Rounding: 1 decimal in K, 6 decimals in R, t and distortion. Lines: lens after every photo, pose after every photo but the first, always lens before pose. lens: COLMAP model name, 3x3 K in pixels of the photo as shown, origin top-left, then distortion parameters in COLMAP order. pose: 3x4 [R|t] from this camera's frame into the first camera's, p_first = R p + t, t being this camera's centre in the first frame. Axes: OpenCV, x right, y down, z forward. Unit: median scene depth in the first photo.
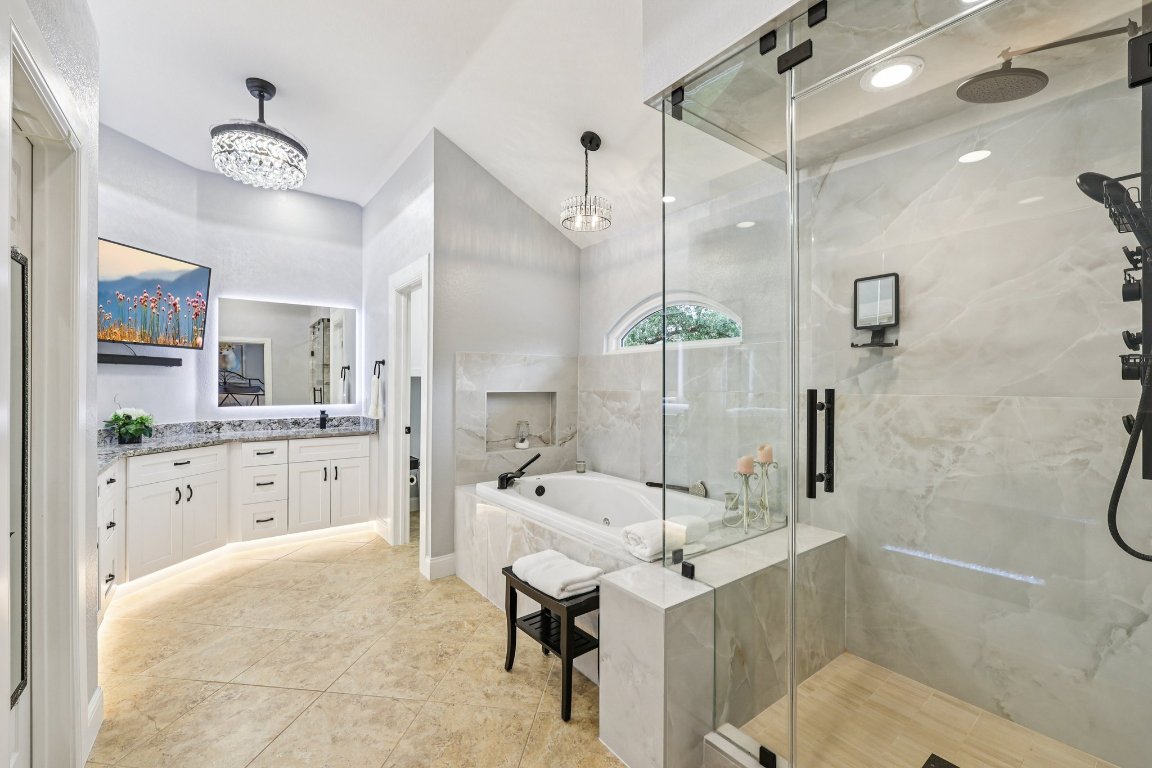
lens RADIAL K [[488.2, 0, 582.7], [0, 488.2, 382.9], [0, 0, 1]] dist [-0.002733, 0.000843]
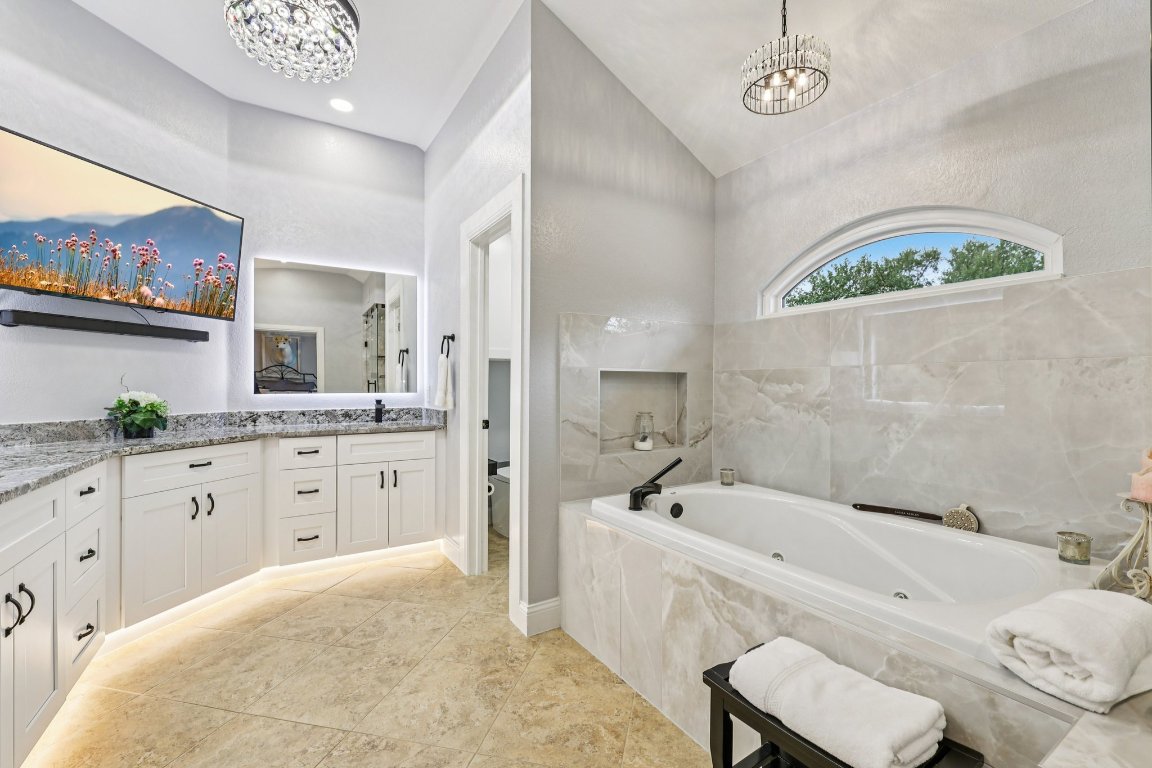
lens RADIAL K [[488.2, 0, 582.5], [0, 488.2, 384.9], [0, 0, 1]] dist [-0.002733, 0.000843]
pose [[0.996034, -0.000845, -0.088964, -0.165139], [0.001067, 0.999996, 0.002447, 0.039843], [0.088962, -0.002532, 0.996032, 0.298574]]
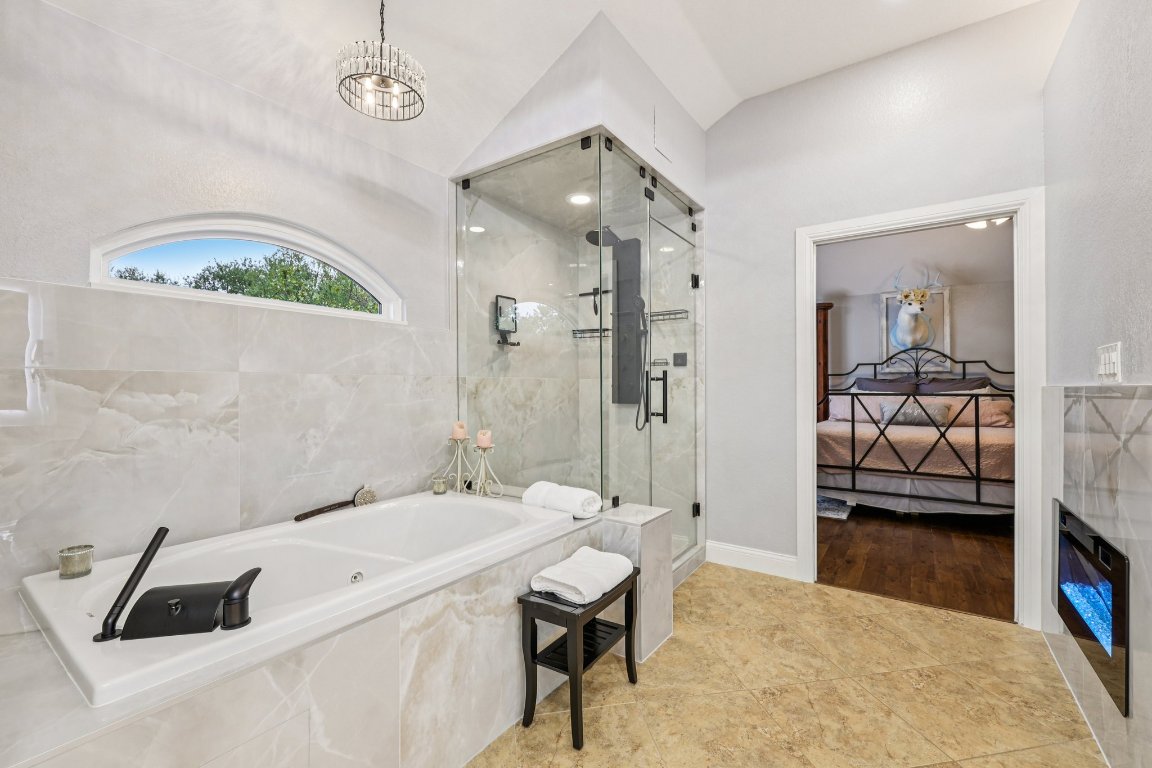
lens RADIAL K [[488.2, 0, 578.6], [0, 488.2, 385.1], [0, 0, 1]] dist [-0.002733, 0.000843]
pose [[-0.310754, 0.003193, 0.950485, -0.555155], [-0.000146, 0.999994, -0.003408, 0.033500], [-0.950490, -0.001198, -0.310752, 0.805863]]
